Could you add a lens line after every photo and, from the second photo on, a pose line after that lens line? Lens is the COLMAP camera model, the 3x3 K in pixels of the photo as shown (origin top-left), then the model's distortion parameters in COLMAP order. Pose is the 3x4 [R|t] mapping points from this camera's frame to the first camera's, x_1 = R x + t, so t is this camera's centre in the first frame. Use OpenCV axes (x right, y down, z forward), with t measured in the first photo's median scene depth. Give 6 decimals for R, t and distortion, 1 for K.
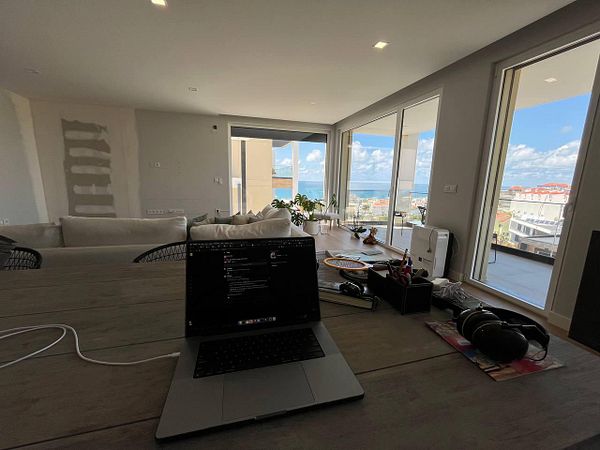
lens RADIAL K [[244.8, 0, 300.0], [0, 244.8, 225.0], [0, 0, 1]] dist [-0.000931, 0.000085]
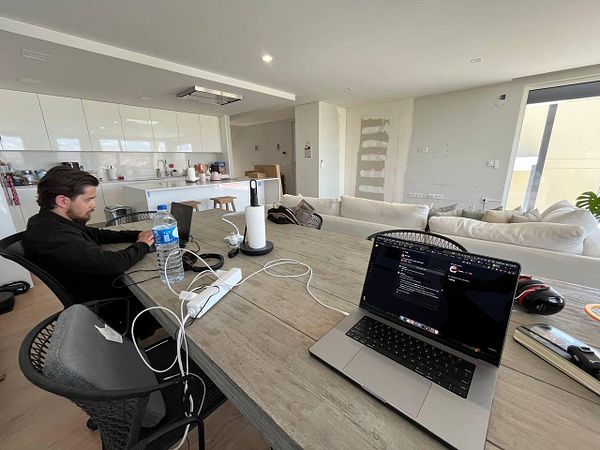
lens RADIAL K [[244.8, 0, 300.0], [0, 244.8, 225.0], [0, 0, 1]] dist [0.000698, 0.000007]
pose [[0.542494, 0.185916, -0.819229, 0.096677], [-0.127979, 0.982110, 0.138132, -0.029444], [0.830254, 0.029908, 0.556582, 0.001243]]
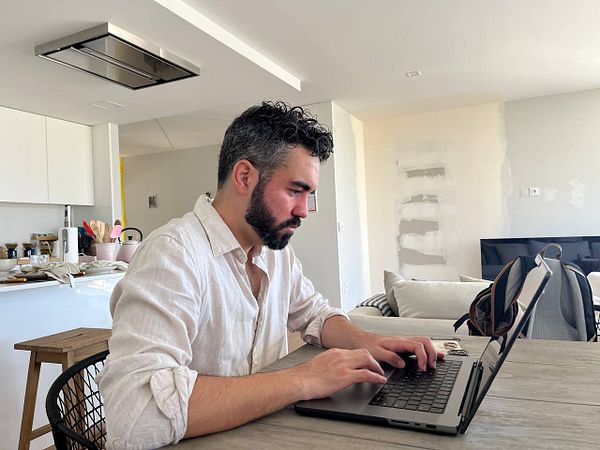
lens RADIAL K [[456.7, 0, 300.0], [0, 456.7, 225.0], [0, 0, 1]] dist [0.006311, 0.002946]
pose [[0.757093, -0.064690, -0.650096, -0.952921], [-0.060943, 0.983753, -0.168865, 0.092958], [0.650458, 0.167465, 0.740851, -0.234296]]
